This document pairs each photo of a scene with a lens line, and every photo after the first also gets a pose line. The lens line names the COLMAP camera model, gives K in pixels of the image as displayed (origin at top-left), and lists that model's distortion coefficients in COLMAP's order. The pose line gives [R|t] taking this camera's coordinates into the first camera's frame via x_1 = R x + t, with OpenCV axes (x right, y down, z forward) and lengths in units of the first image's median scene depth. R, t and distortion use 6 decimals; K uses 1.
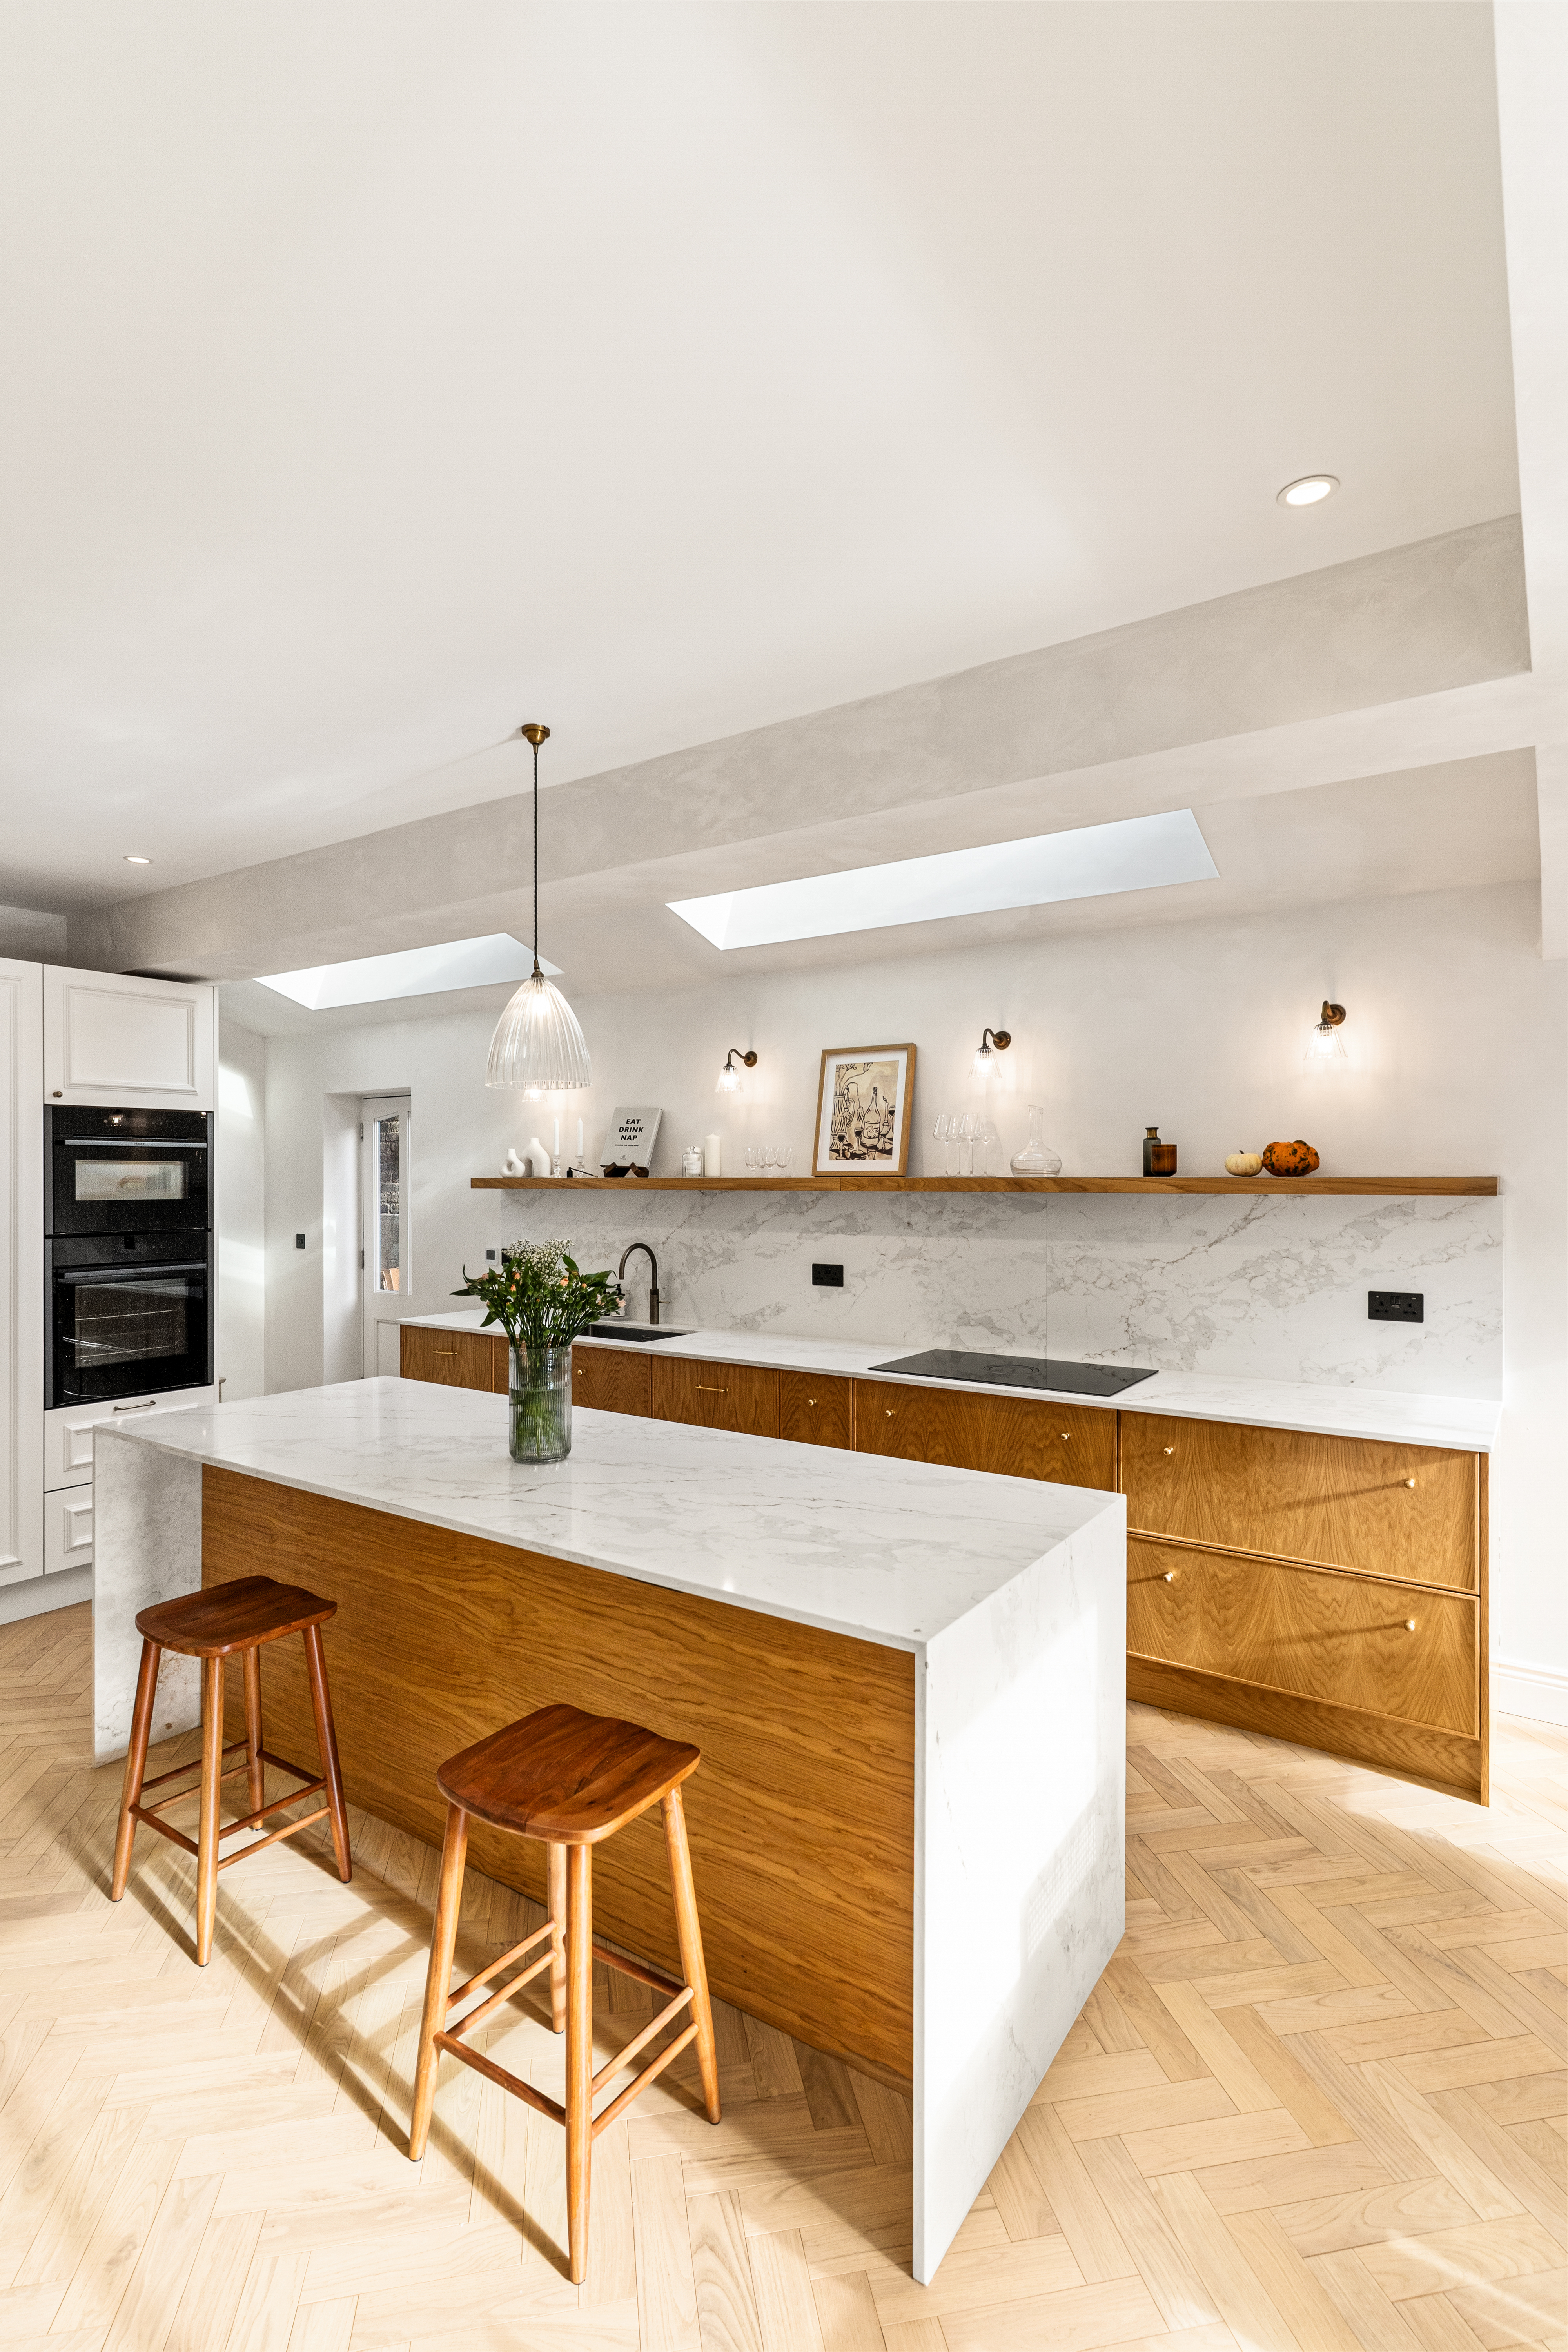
lens RADIAL K [[1119.3, 0, 784.0], [0, 1119.3, 1176.0], [0, 0, 1]] dist [-0.000097, -0.000058]
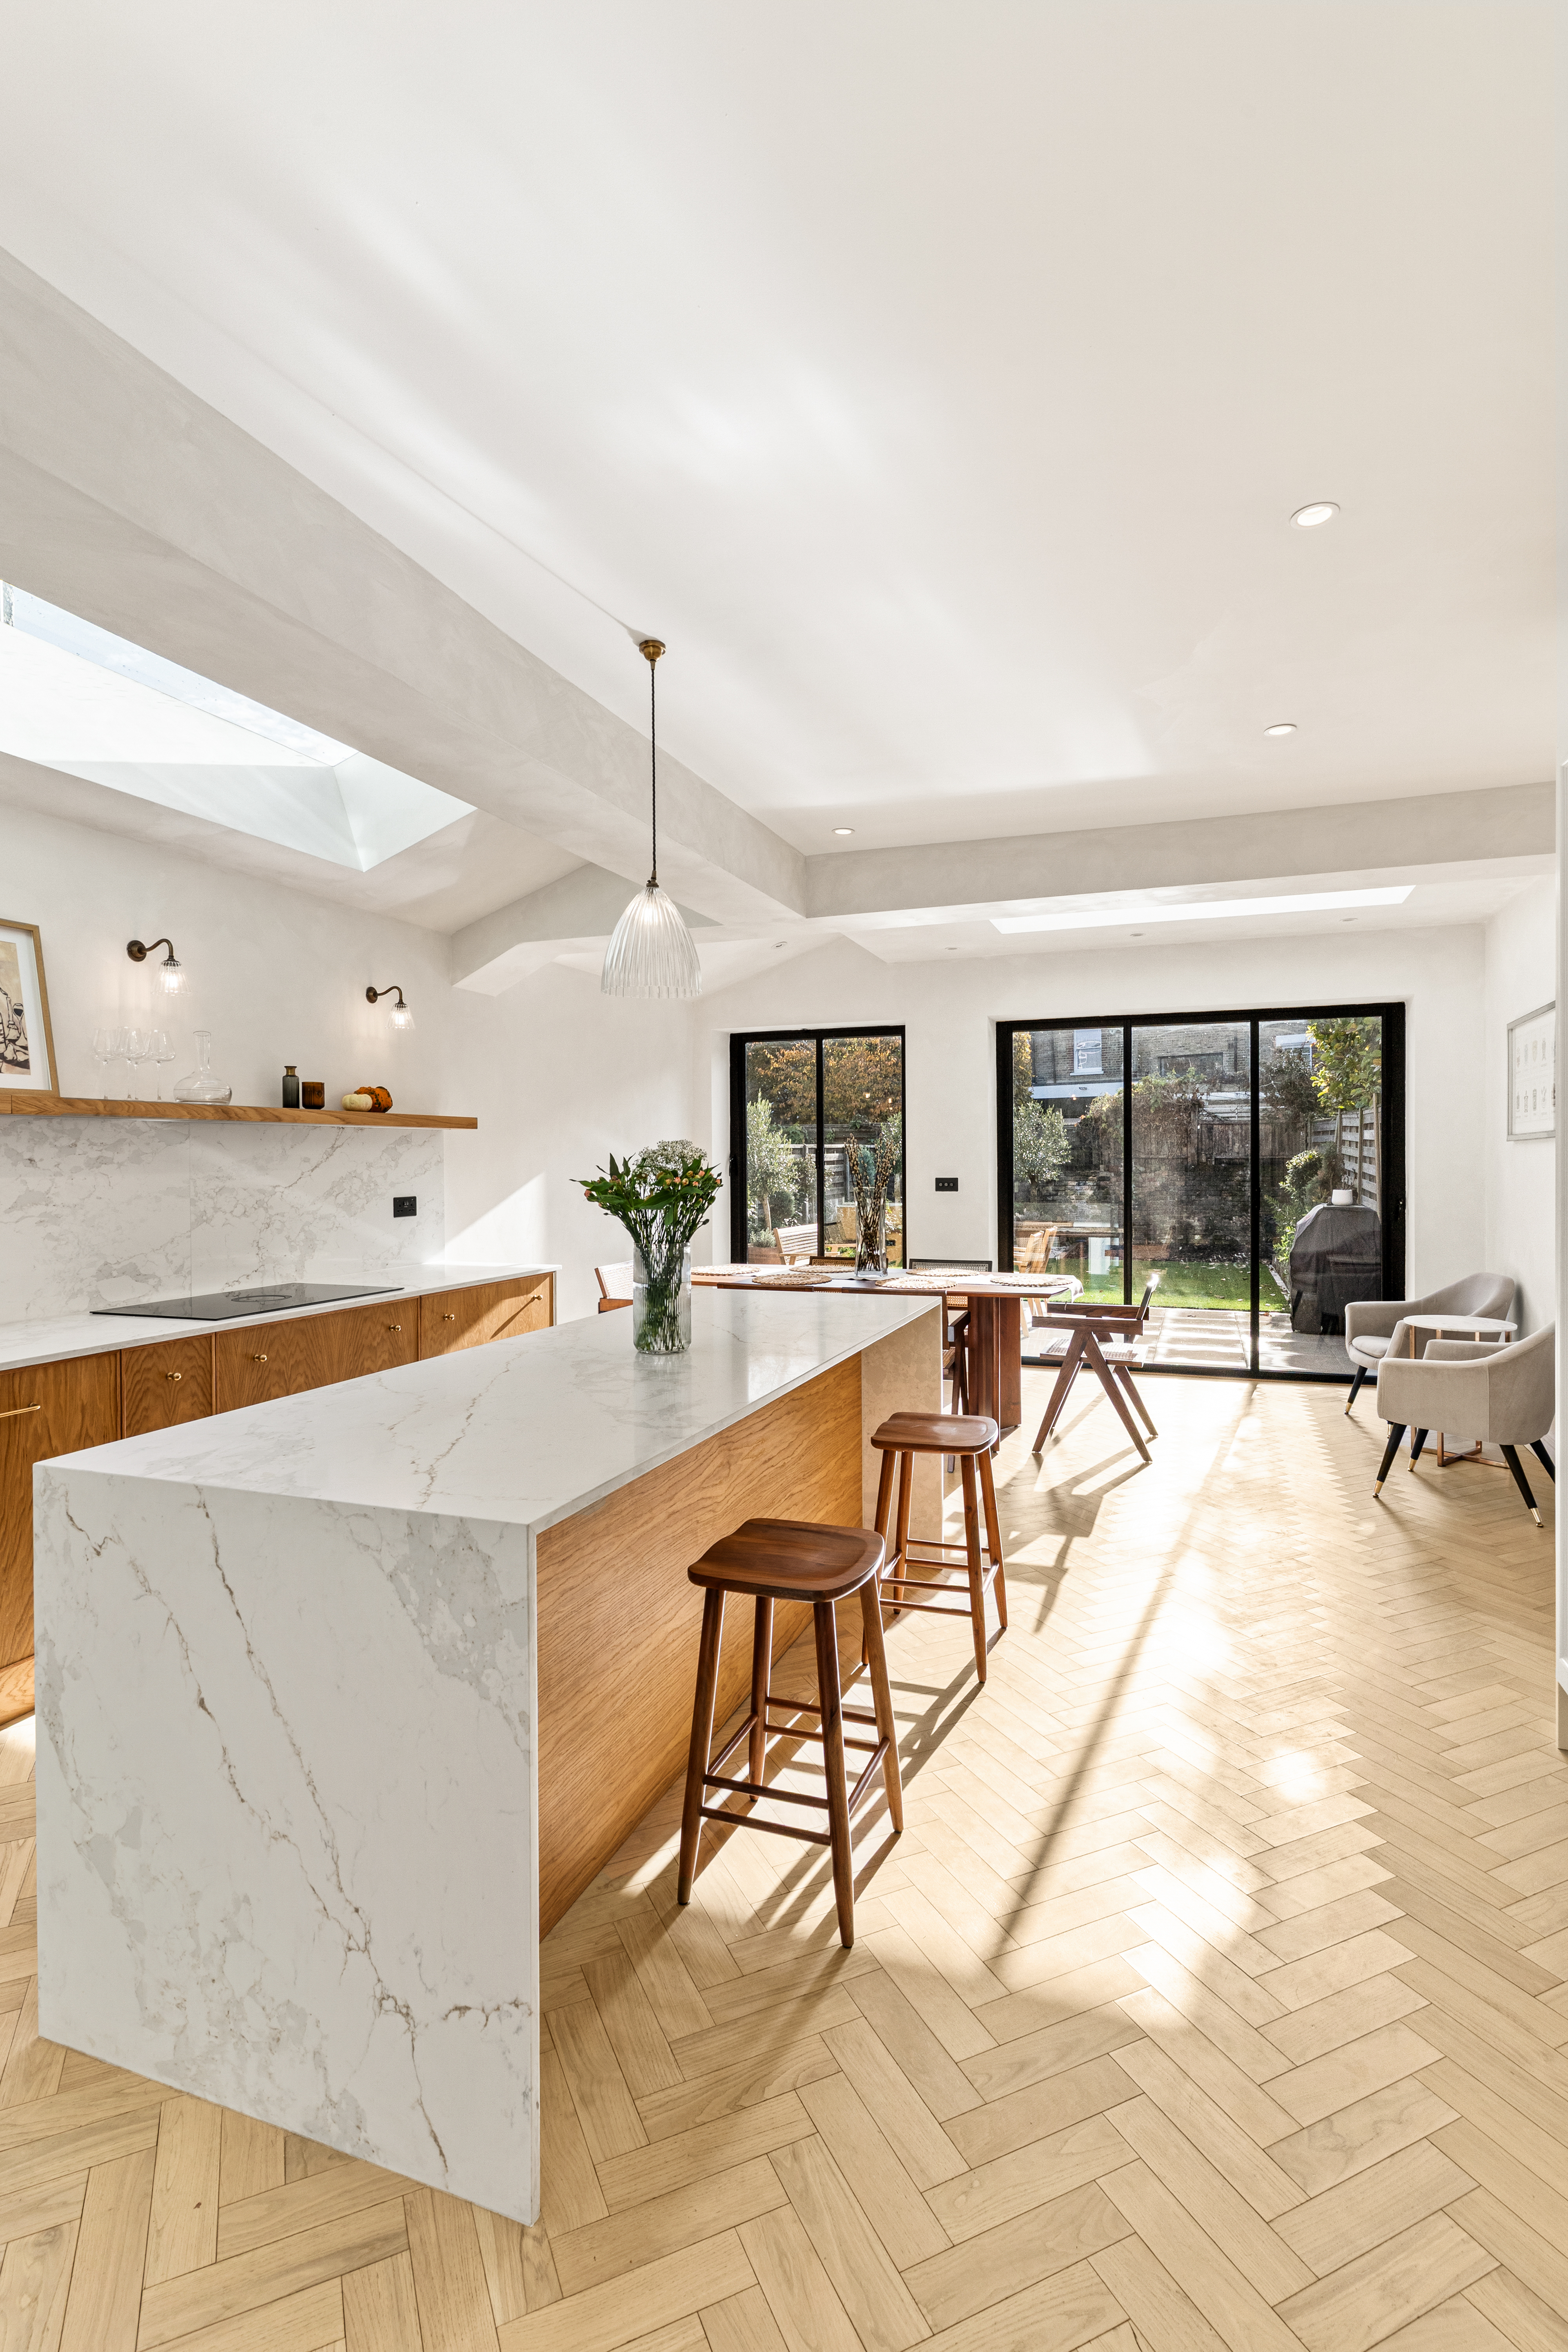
lens RADIAL K [[1124.8, 0, 783.0], [0, 1124.8, 1166.2], [0, 0, 1]] dist [0.002375, -0.001560]
pose [[-0.238715, -0.007507, 0.971061, -0.791200], [0.004701, 0.999949, 0.008886, 0.044103], [-0.971078, 0.006686, -0.238667, 0.713036]]
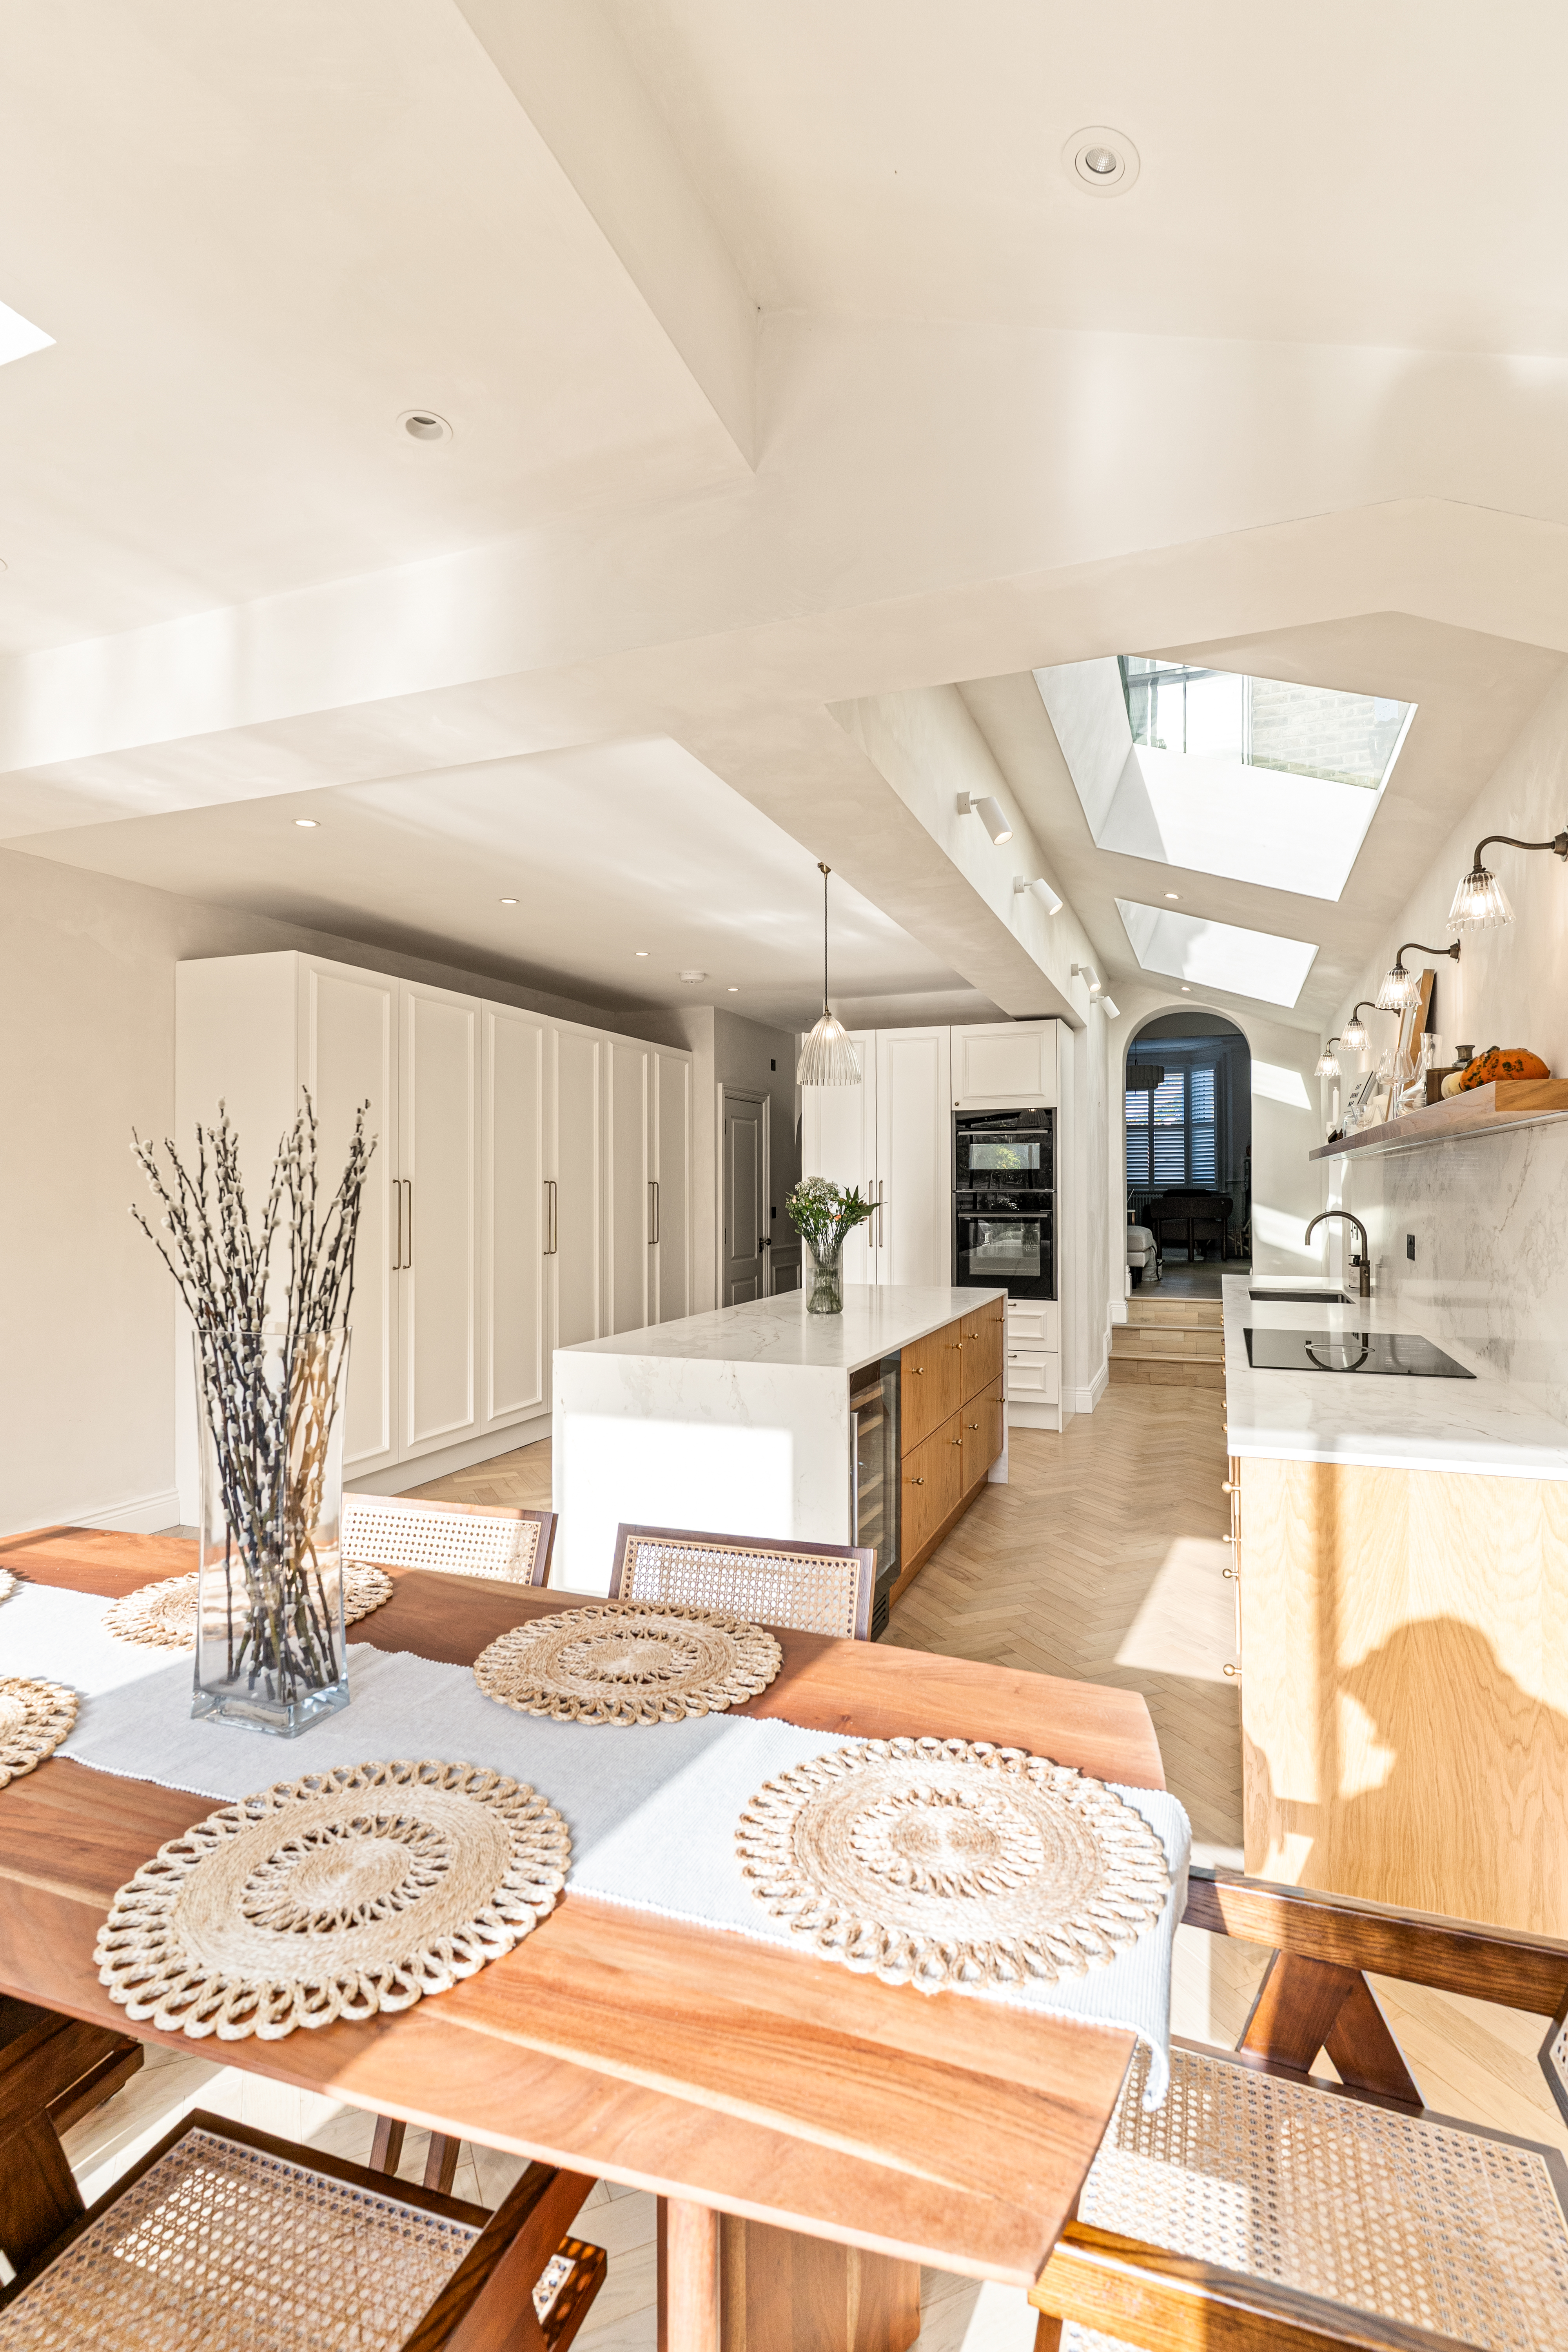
lens RADIAL K [[1128.1, 0, 737.0], [0, 1128.1, 1183.9], [0, 0, 1]] dist [-0.000556, -0.000260]
pose [[0.194764, -0.002307, -0.980847, 0.853425], [0.003565, 0.999992, -0.001644, 0.042438], [0.980844, -0.003176, 0.194771, 0.347204]]
